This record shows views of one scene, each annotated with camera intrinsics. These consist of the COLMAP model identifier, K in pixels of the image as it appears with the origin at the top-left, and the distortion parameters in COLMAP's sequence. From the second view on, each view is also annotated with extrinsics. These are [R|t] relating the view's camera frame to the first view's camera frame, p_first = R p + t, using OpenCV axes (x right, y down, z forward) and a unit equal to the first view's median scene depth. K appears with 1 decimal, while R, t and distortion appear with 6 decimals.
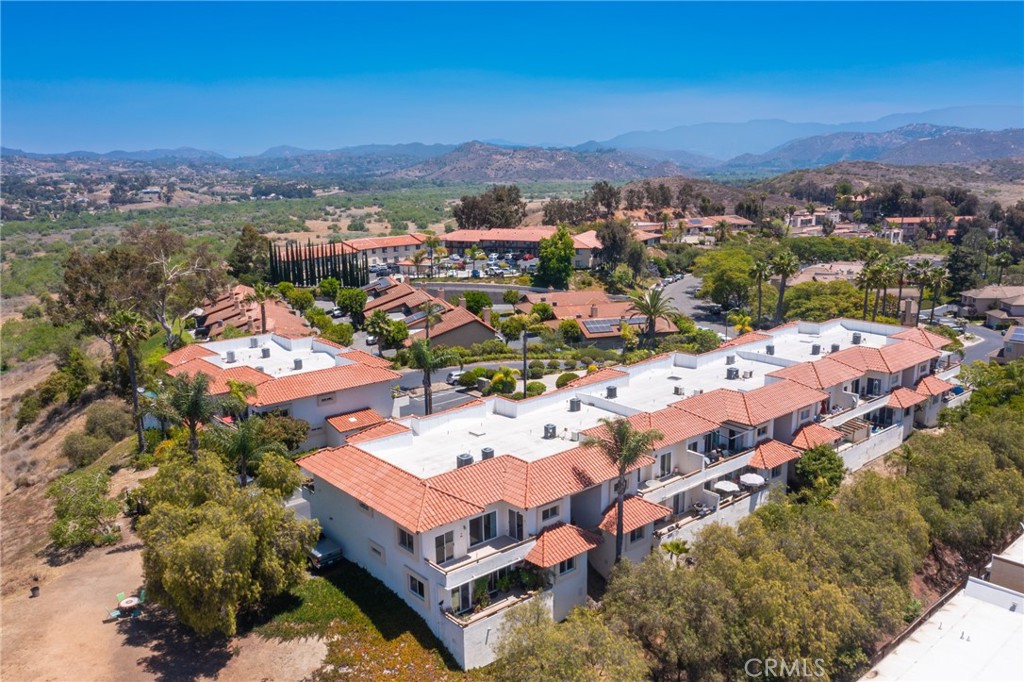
lens RADIAL K [[803.0, 0, 505.5], [0, 803.0, 338.0], [0, 0, 1]] dist [-0.015278, 0.004111]
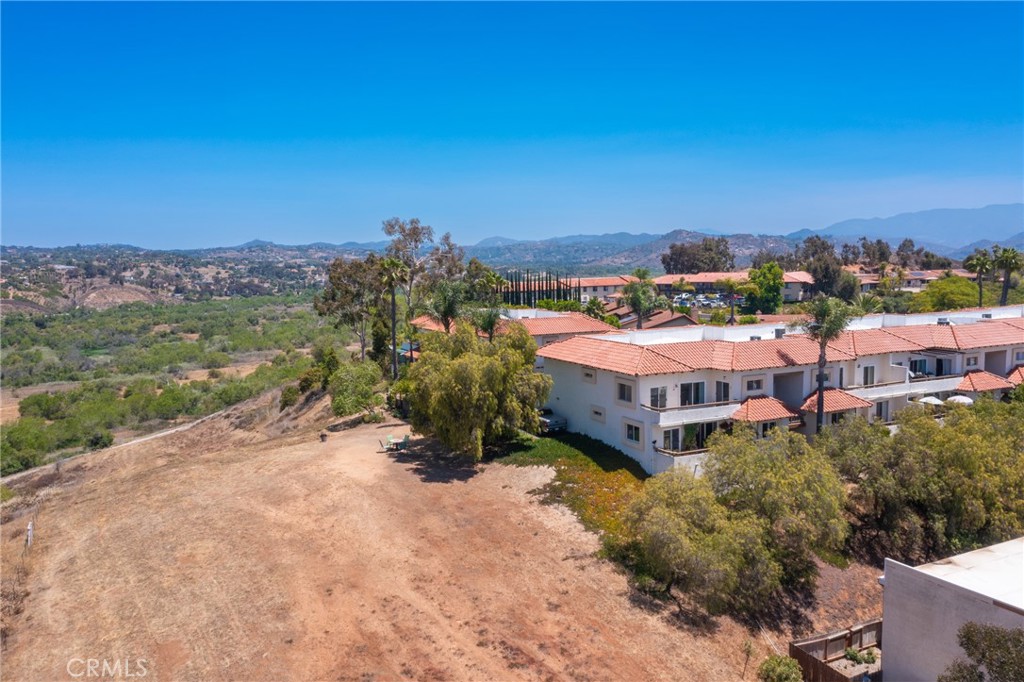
lens RADIAL K [[802.2, 0, 509.7], [0, 802.2, 342.7], [0, 0, 1]] dist [-0.013080, 0.003032]
pose [[0.969716, 0.023221, -0.243128, -0.000747], [-0.048276, 0.994054, -0.097606, 0.045922], [0.239416, 0.106387, 0.965071, -0.026051]]
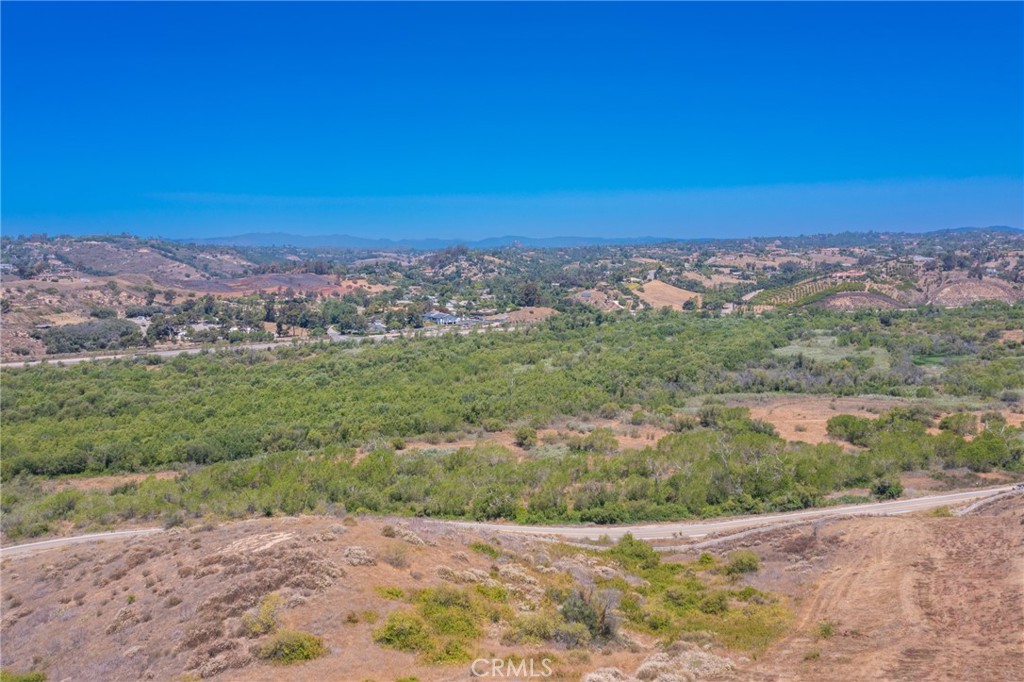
lens RADIAL K [[806.4, 0, 509.5], [0, 806.4, 342.4], [0, 0, 1]] dist [-0.020449, 0.015124]
pose [[0.325600, 0.102903, -0.939891, -0.031865], [-0.178986, 0.982795, 0.045595, -0.013856], [0.928412, 0.153381, 0.338416, 0.069542]]
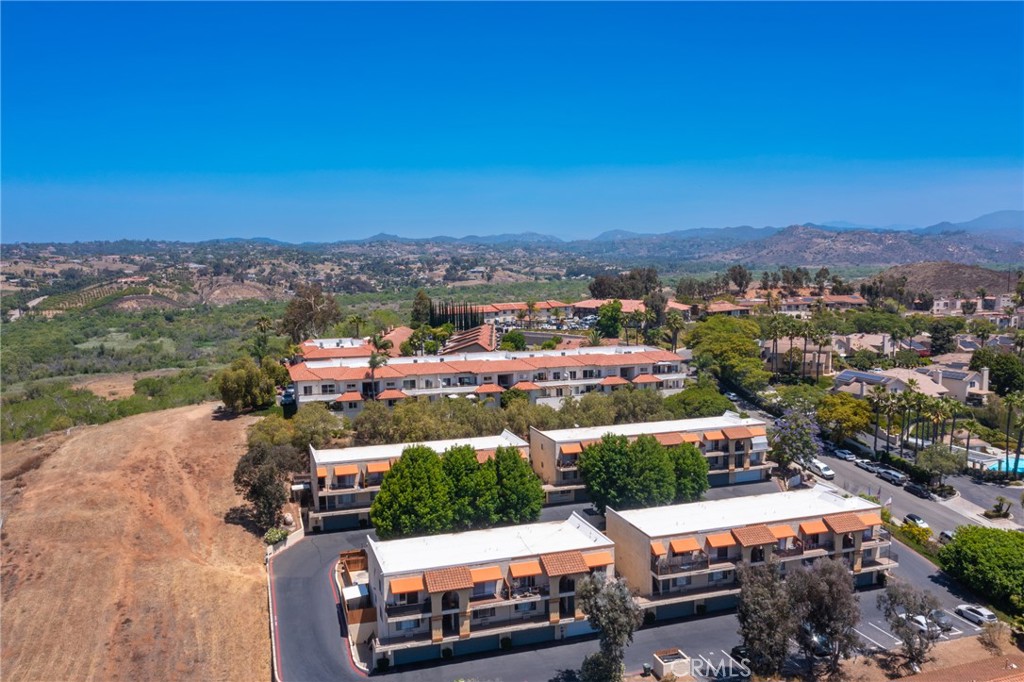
lens RADIAL K [[805.4, 0, 504.8], [0, 805.4, 341.6], [0, 0, 1]] dist [-0.012008, 0.006345]
pose [[0.919562, 0.044600, -0.390406, 0.250015], [-0.082118, 0.993412, -0.079934, 0.039111], [0.384269, 0.105564, 0.917166, -0.202111]]
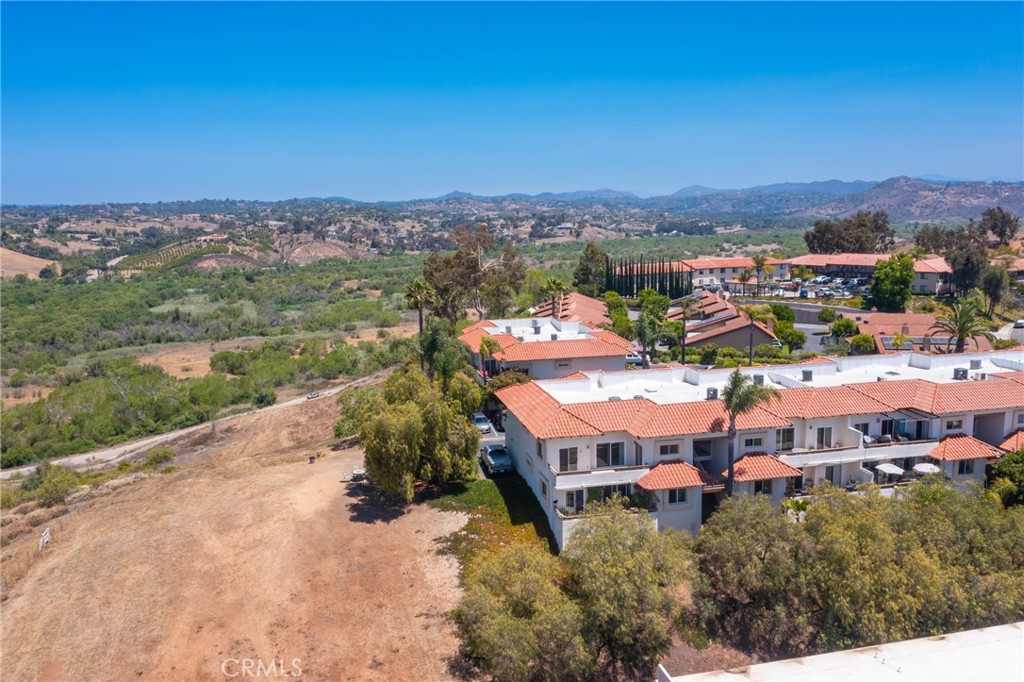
lens RADIAL K [[806.4, 0, 509.5], [0, 806.4, 342.4], [0, 0, 1]] dist [-0.020449, 0.015124]
pose [[0.883626, 0.070063, -0.462921, 0.059862], [-0.089938, 0.995727, -0.020971, 0.018069], [0.459473, 0.060165, 0.886151, -0.018636]]
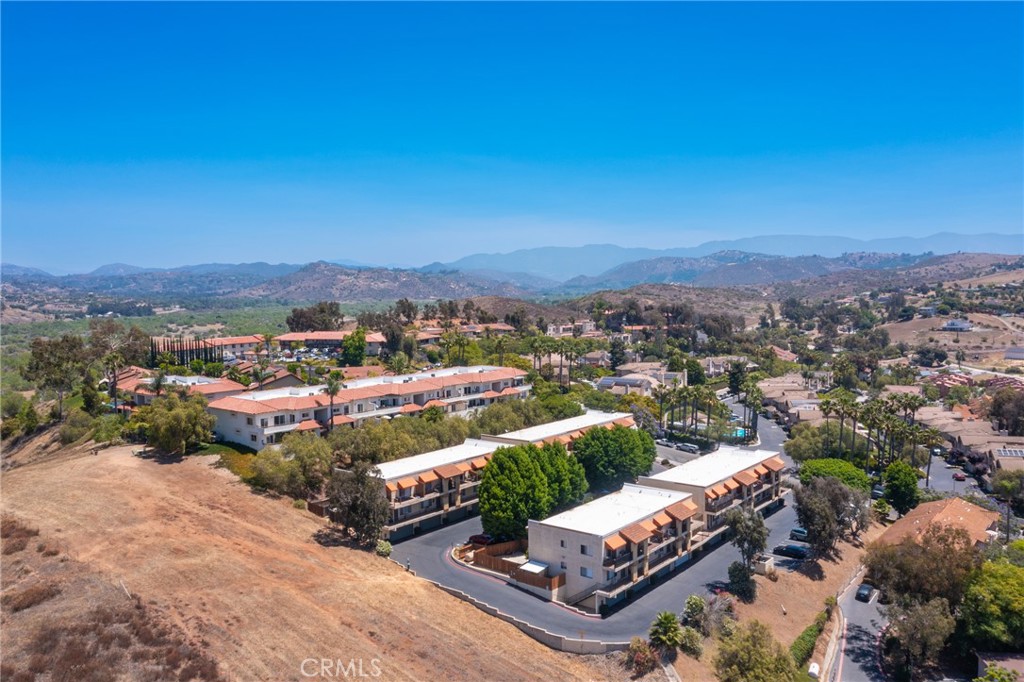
lens RADIAL K [[805.4, 0, 504.8], [0, 805.4, 341.6], [0, 0, 1]] dist [-0.012008, 0.006345]
pose [[0.982798, -0.006701, 0.184561, 0.034872], [0.032839, 0.989757, -0.138935, 0.059898], [-0.181740, 0.142606, 0.972951, -0.287668]]
